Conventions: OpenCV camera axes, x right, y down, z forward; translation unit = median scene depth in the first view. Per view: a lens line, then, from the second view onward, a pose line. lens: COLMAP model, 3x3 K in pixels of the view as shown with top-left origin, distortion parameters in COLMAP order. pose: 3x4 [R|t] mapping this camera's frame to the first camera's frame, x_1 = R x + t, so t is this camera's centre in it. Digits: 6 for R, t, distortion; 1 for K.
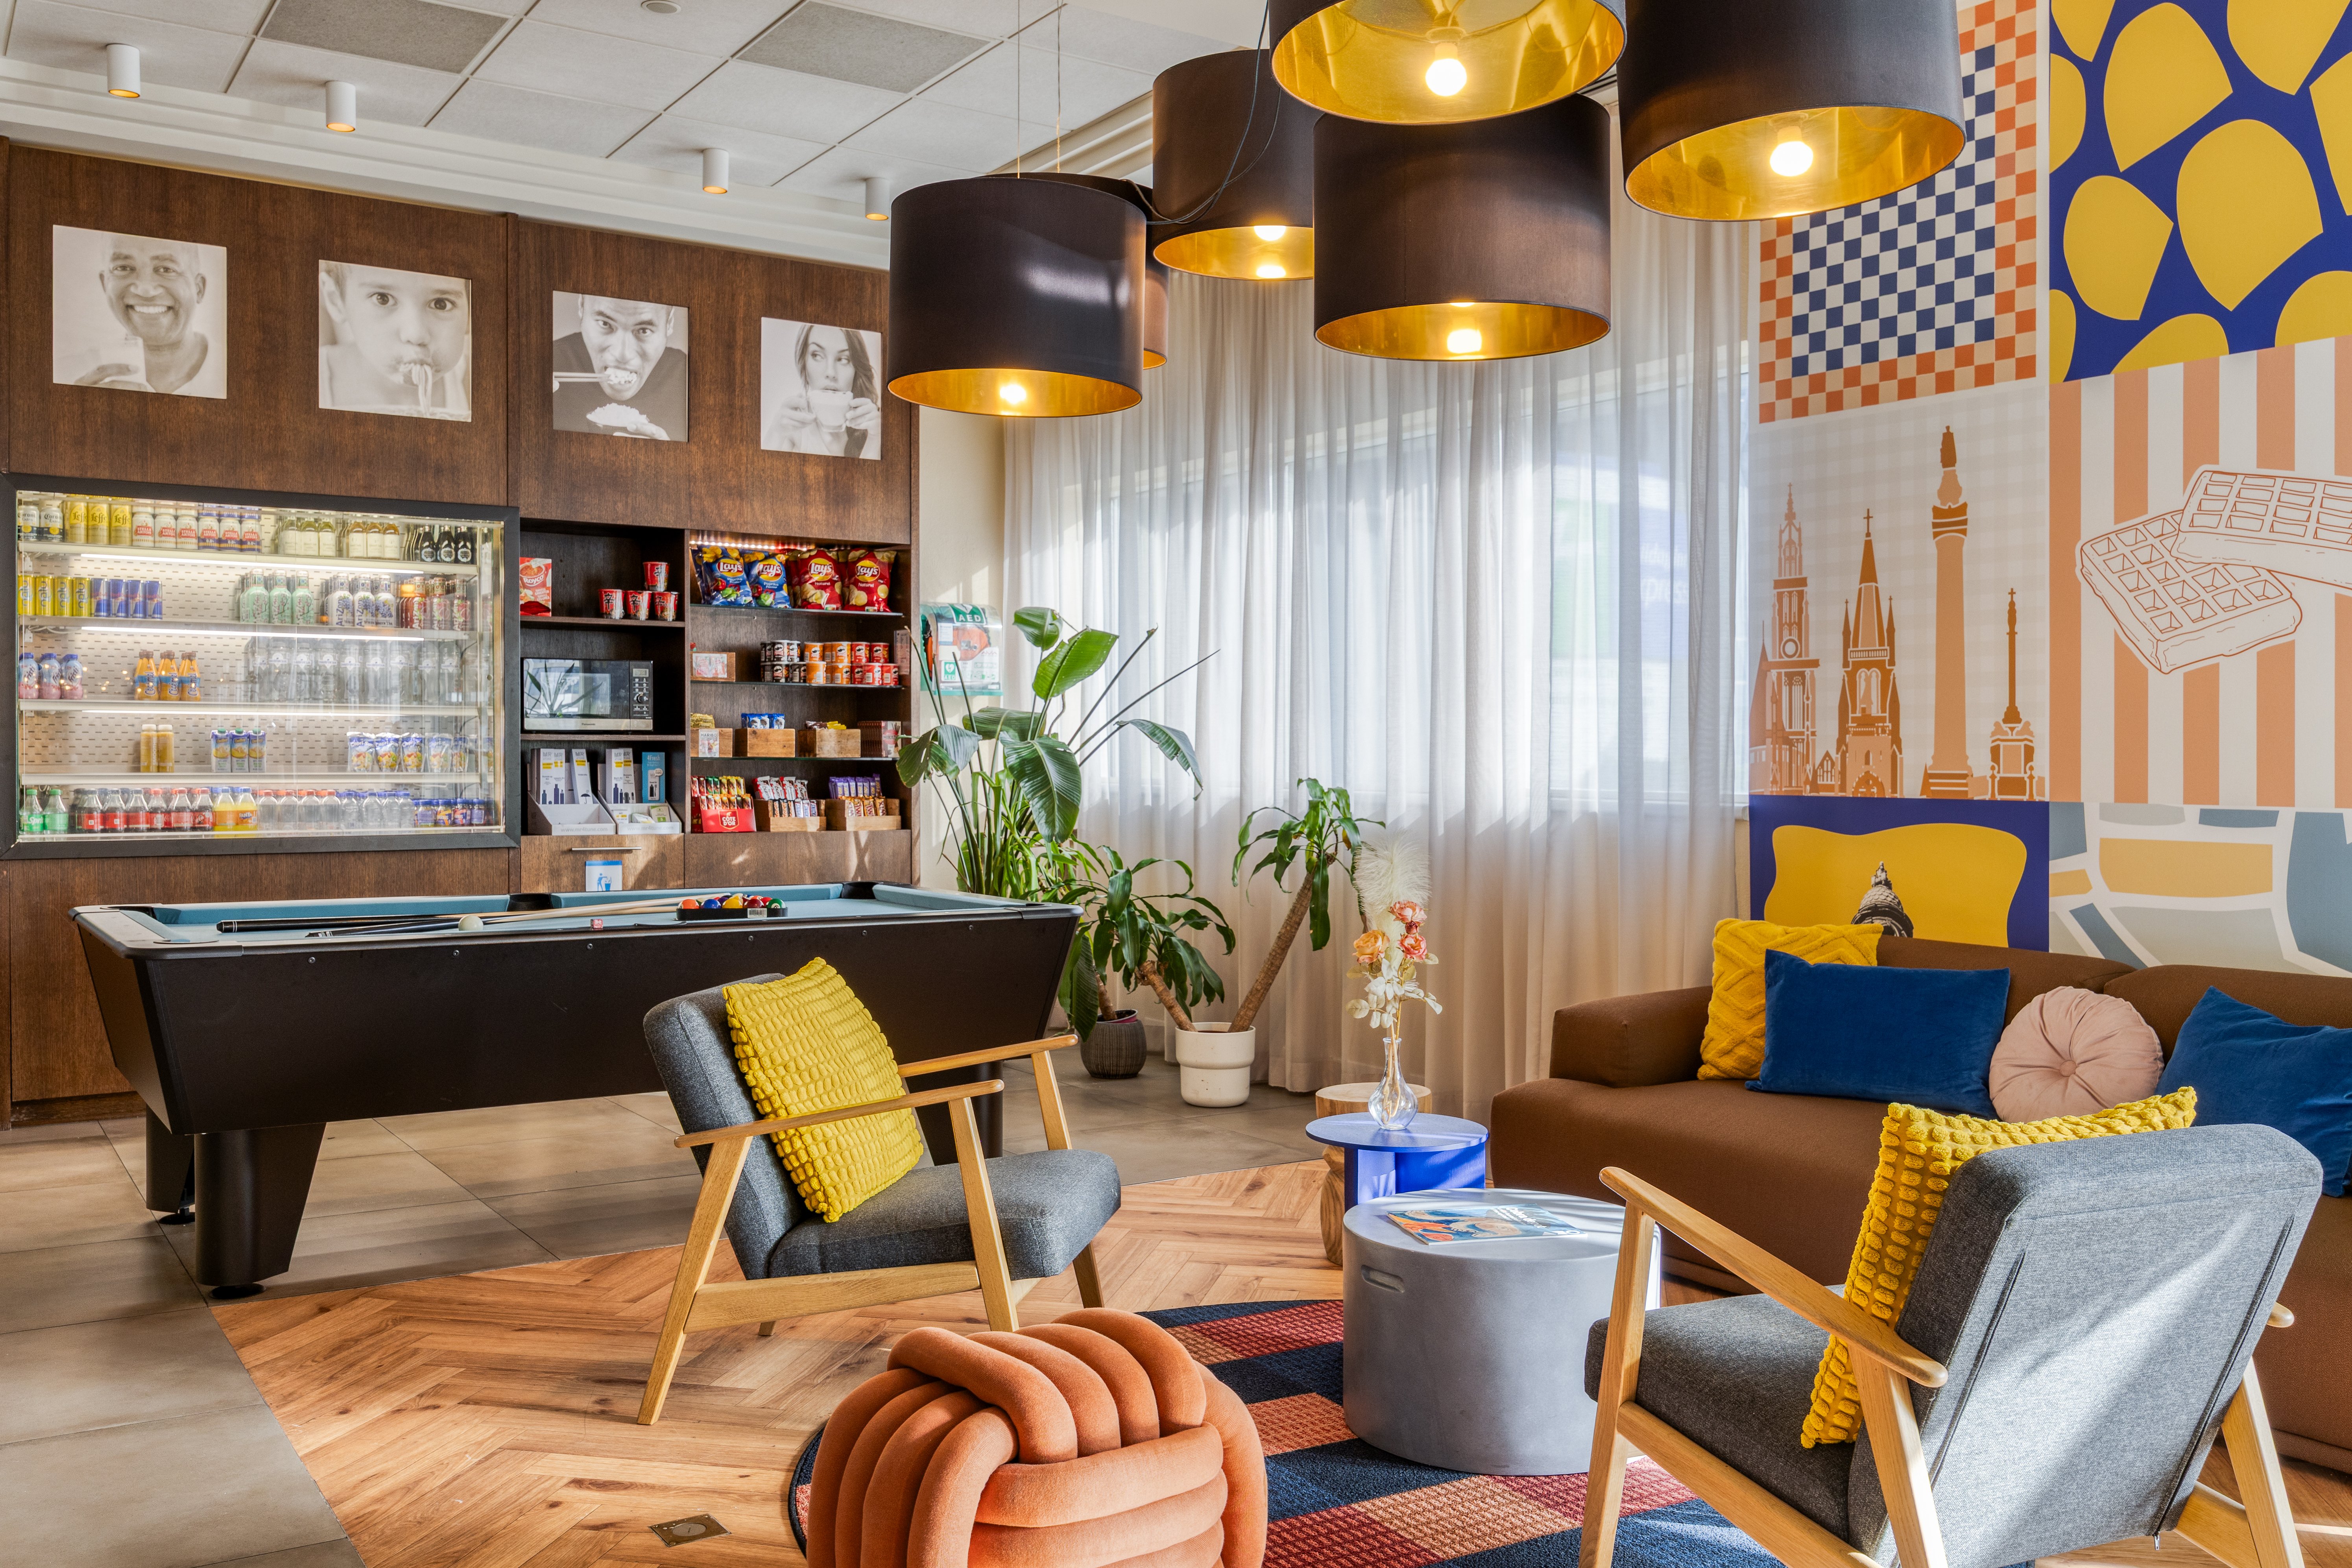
lens RADIAL K [[2004.8, 0, 1165.6], [0, 2004.8, 781.7], [0, 0, 1]] dist [0.002267, -0.010746]
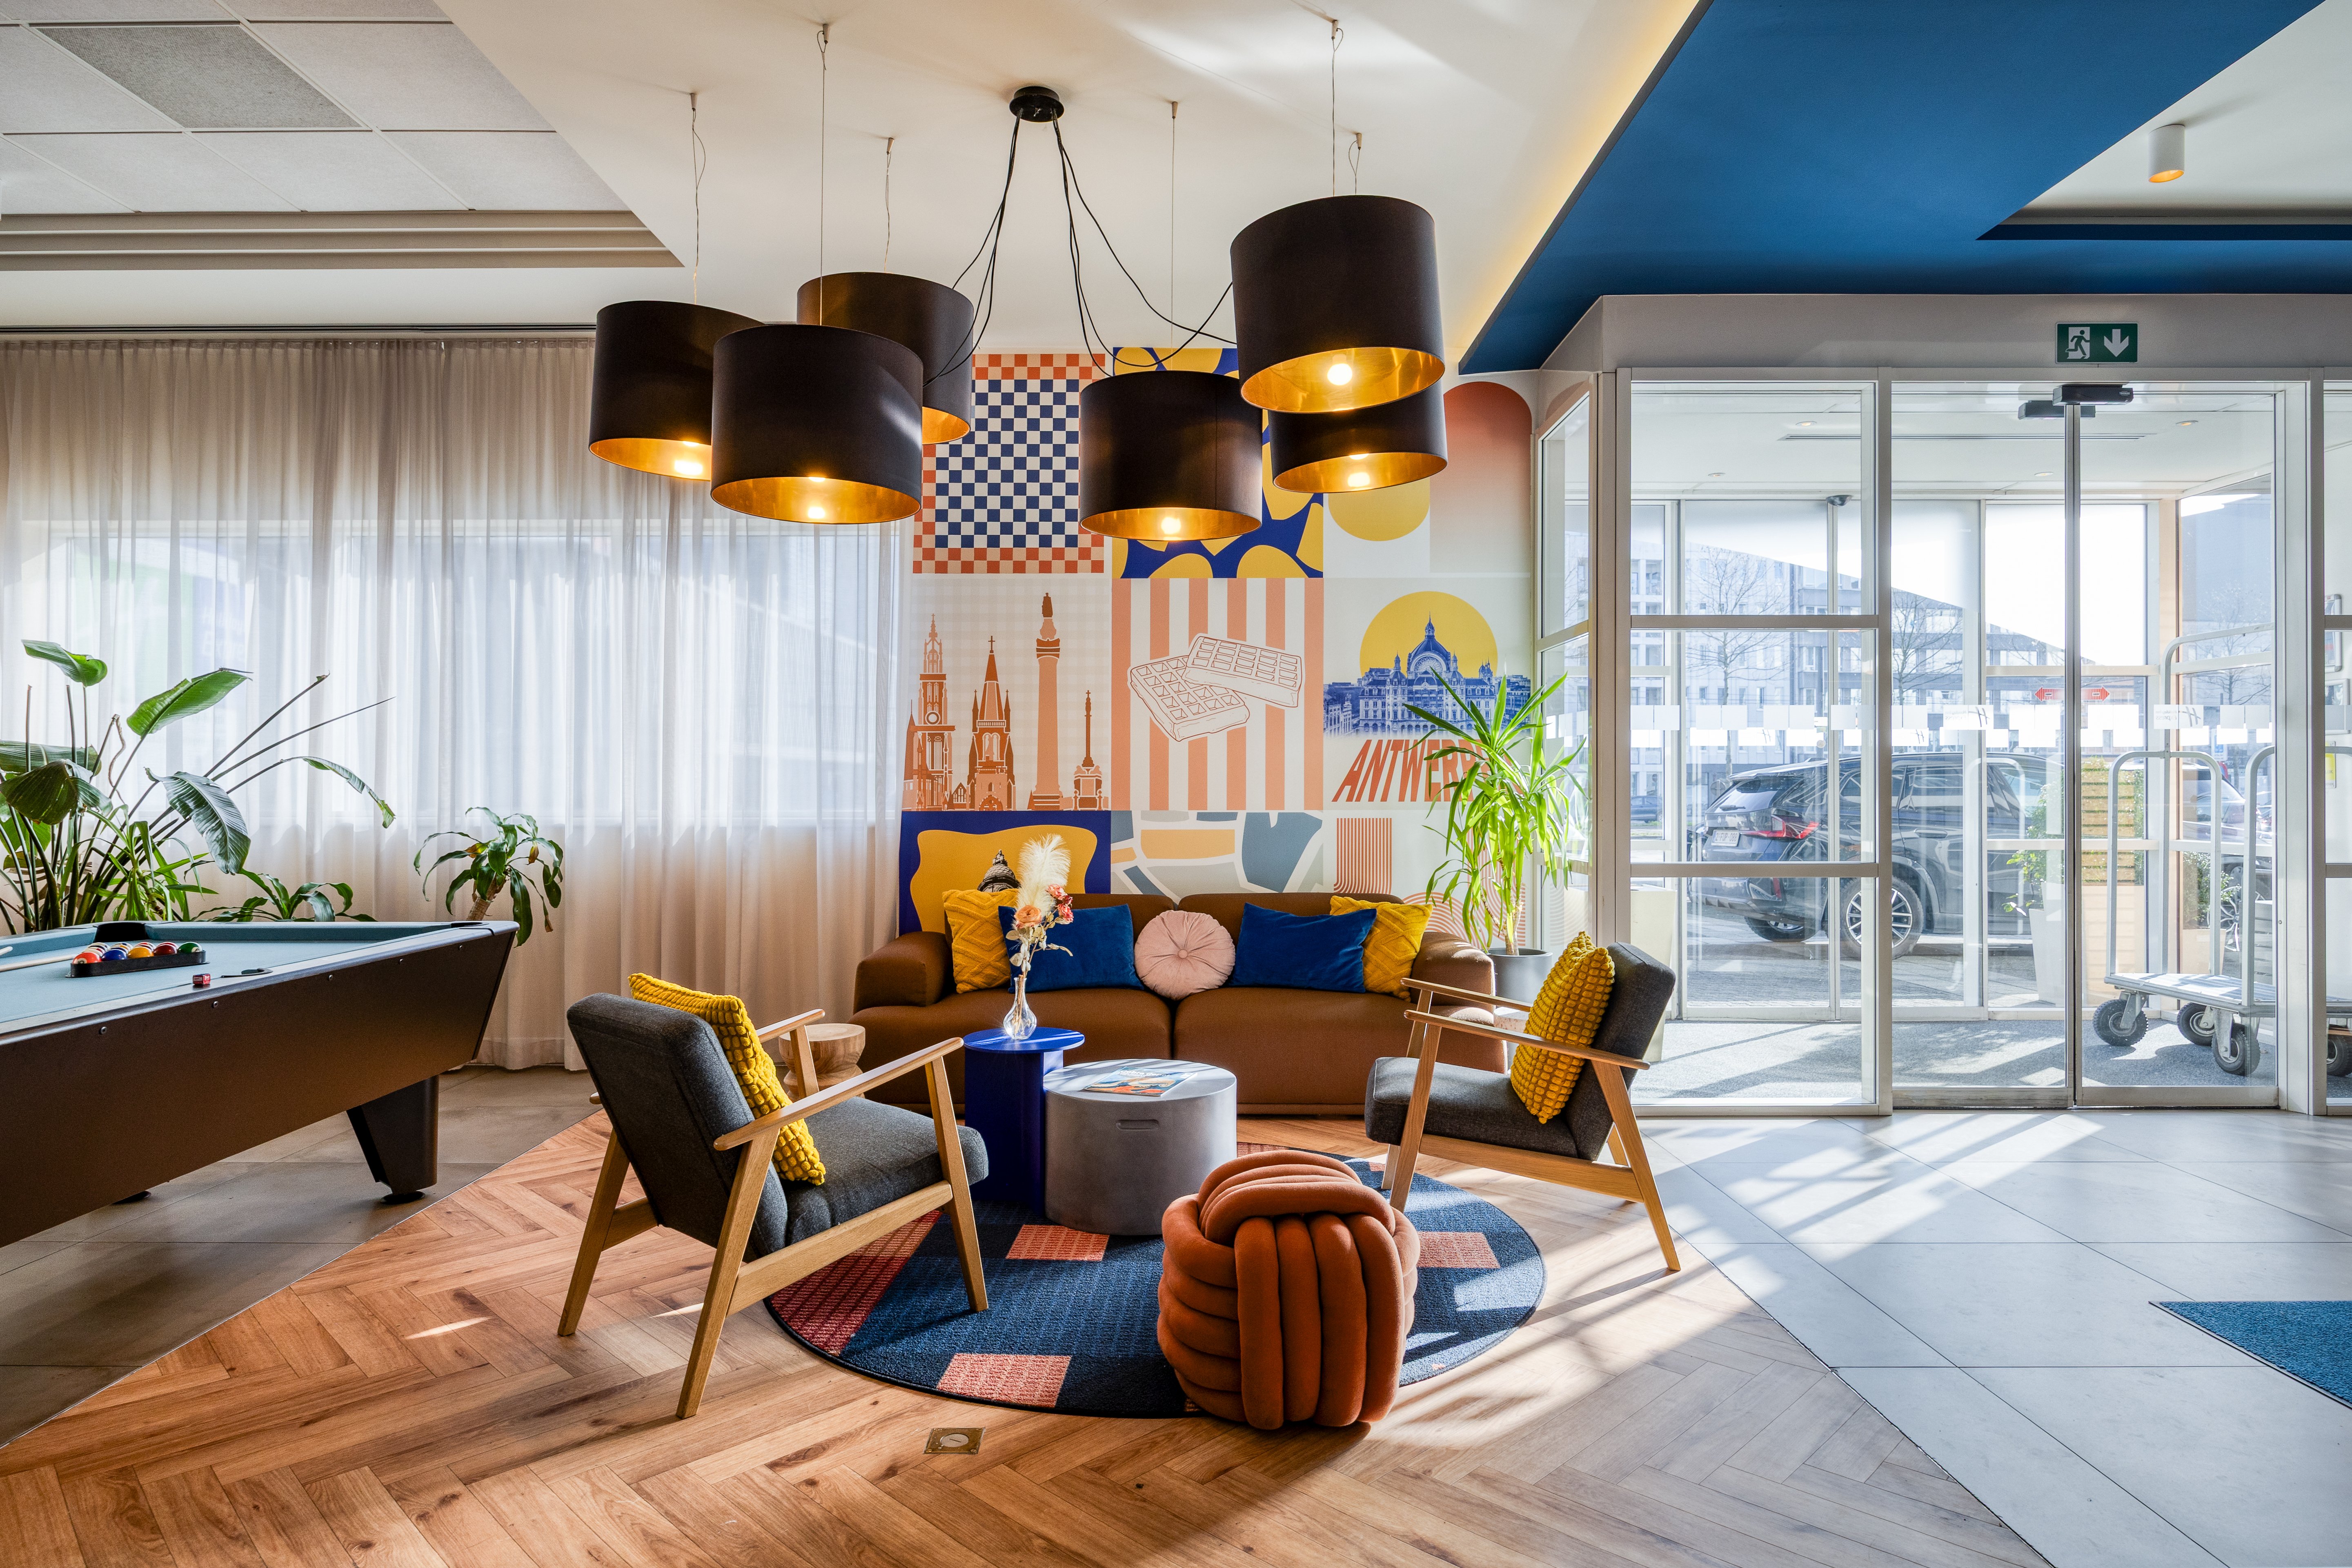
lens RADIAL K [[1363.4, 0, 1170.2], [0, 1363.4, 780.1], [0, 0, 1]] dist [-0.001883, 0.001552]
pose [[0.550573, -0.002934, 0.834782, -0.404446], [0.016503, 0.999837, -0.007370, -0.005484], [-0.834624, 0.017834, 0.550531, 0.211498]]
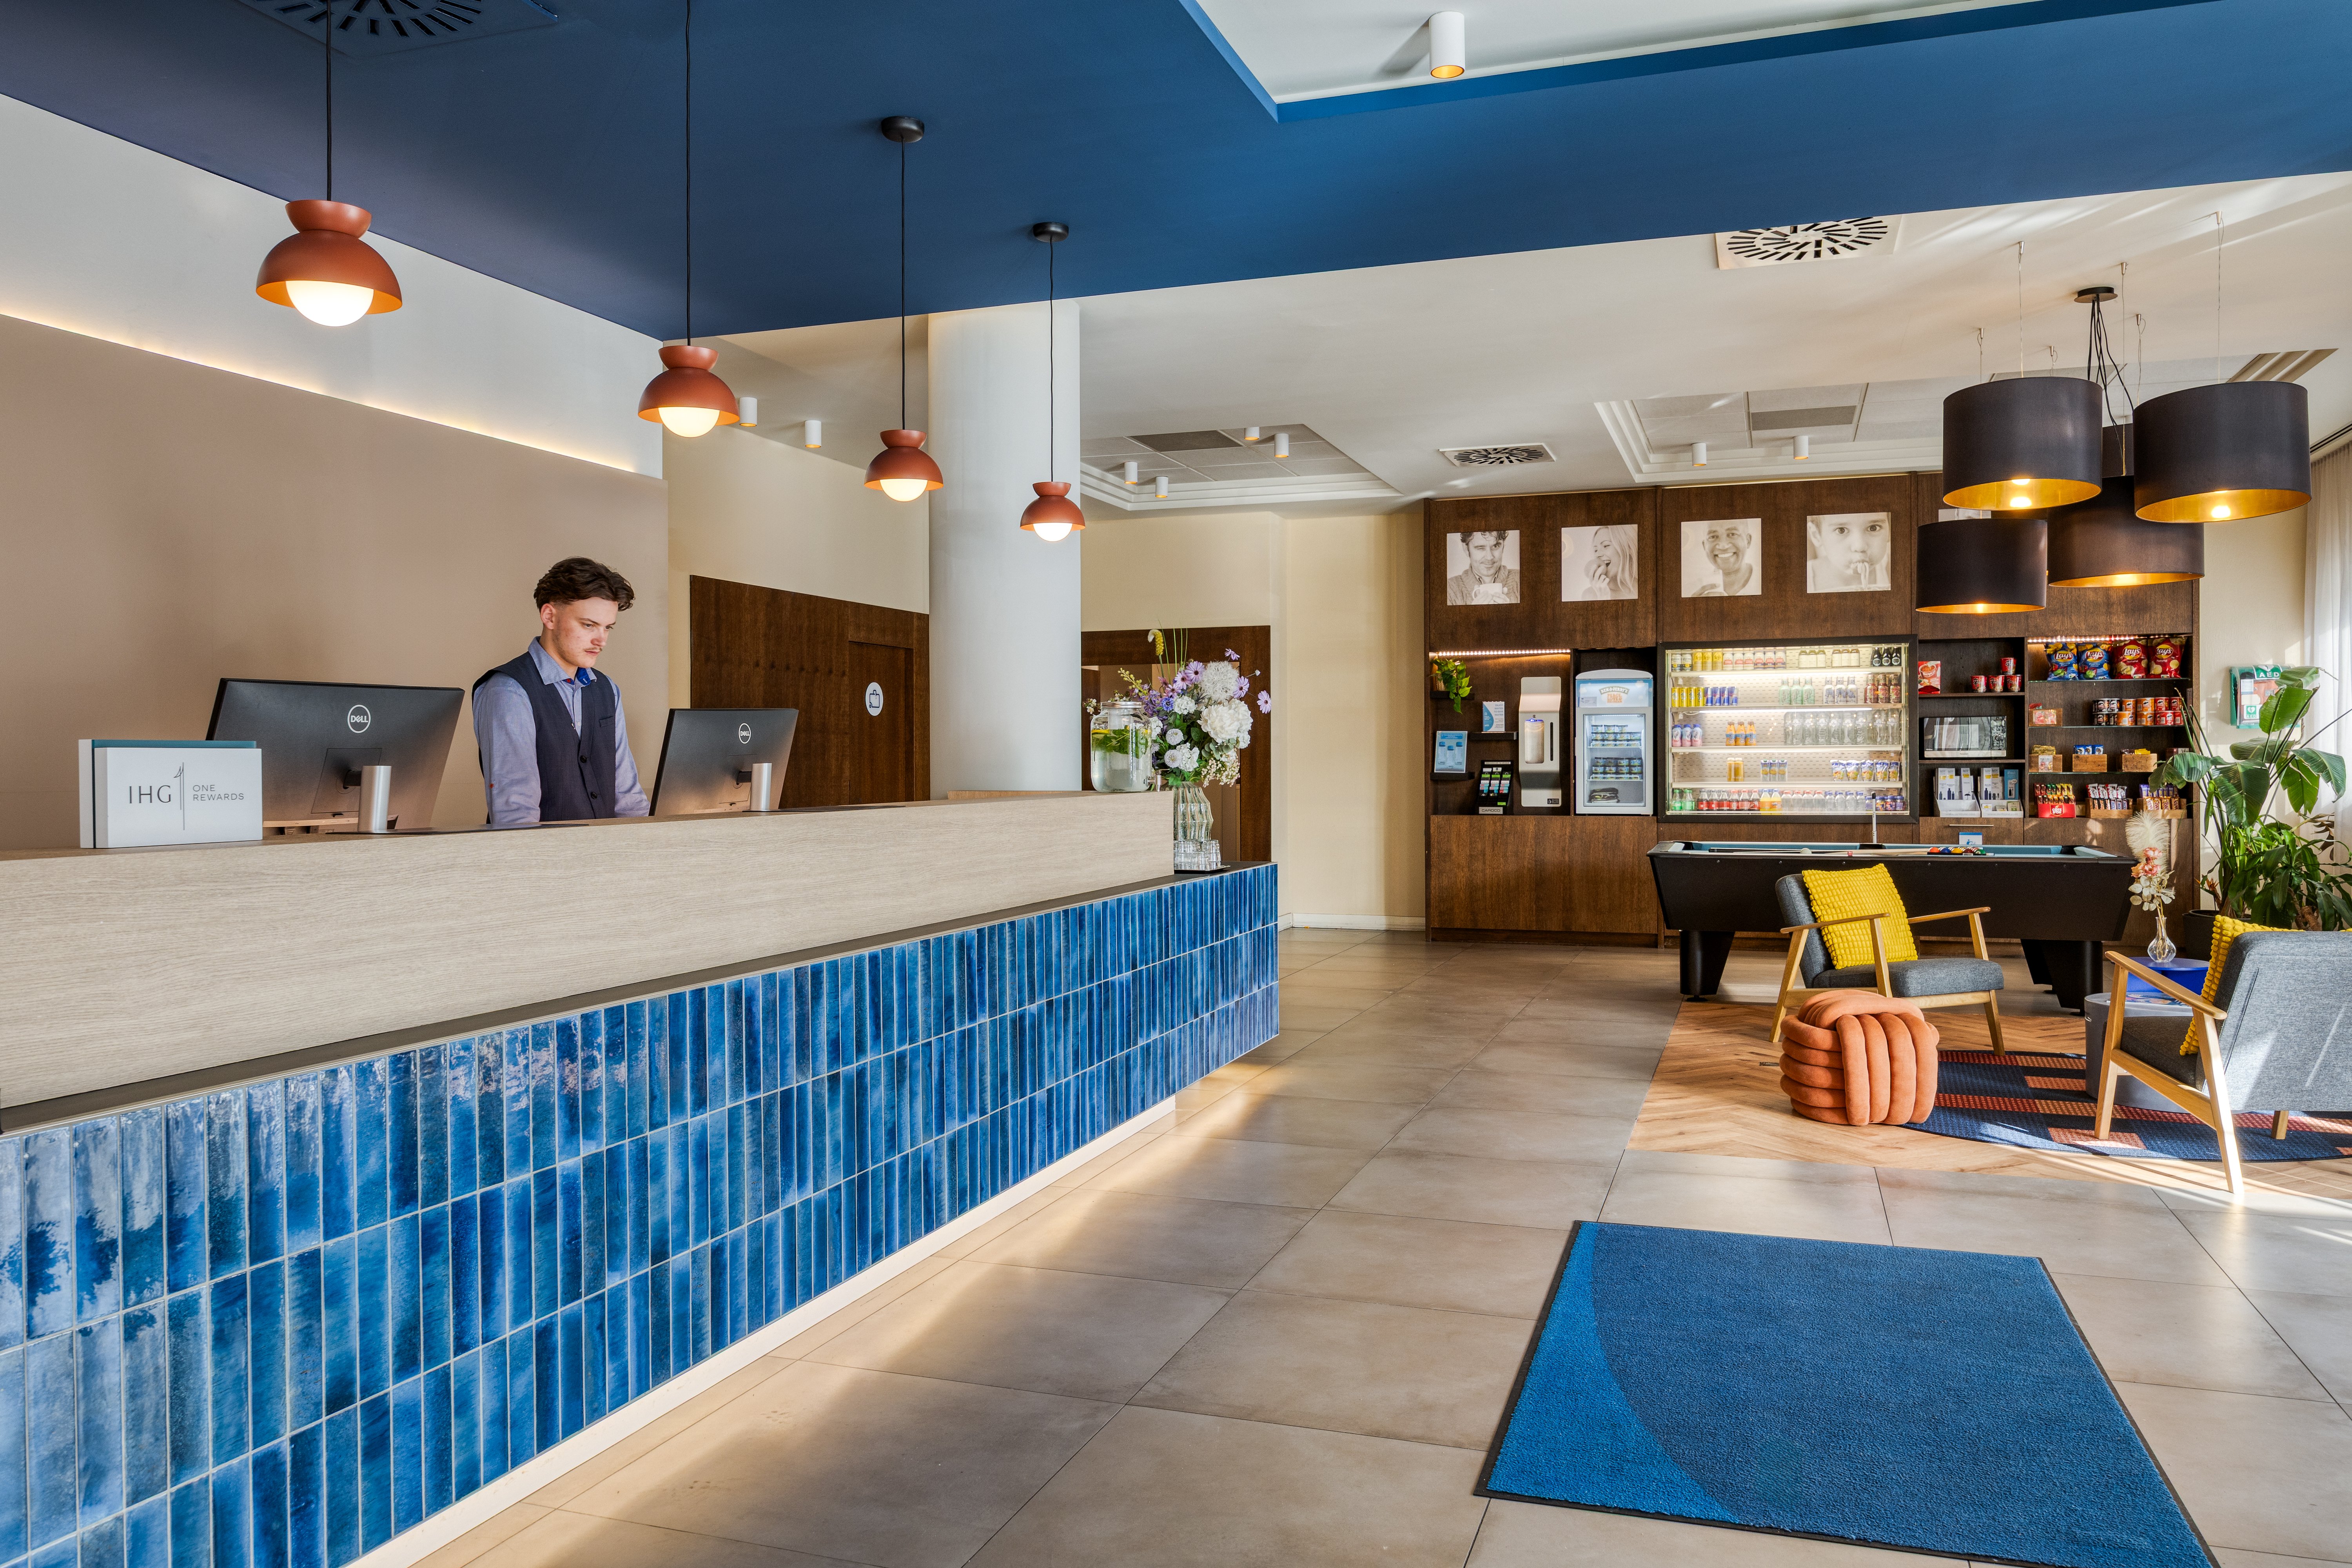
lens RADIAL K [[1607.7, 0, 1211.5], [0, 1607.7, 769.2], [0, 0, 1]] dist [0.004303, -0.002273]
pose [[0.612982, -0.003801, -0.790088, 0.466847], [-0.002002, 0.999978, -0.006364, -0.005954], [0.790094, 0.005483, 0.612961, -0.417849]]
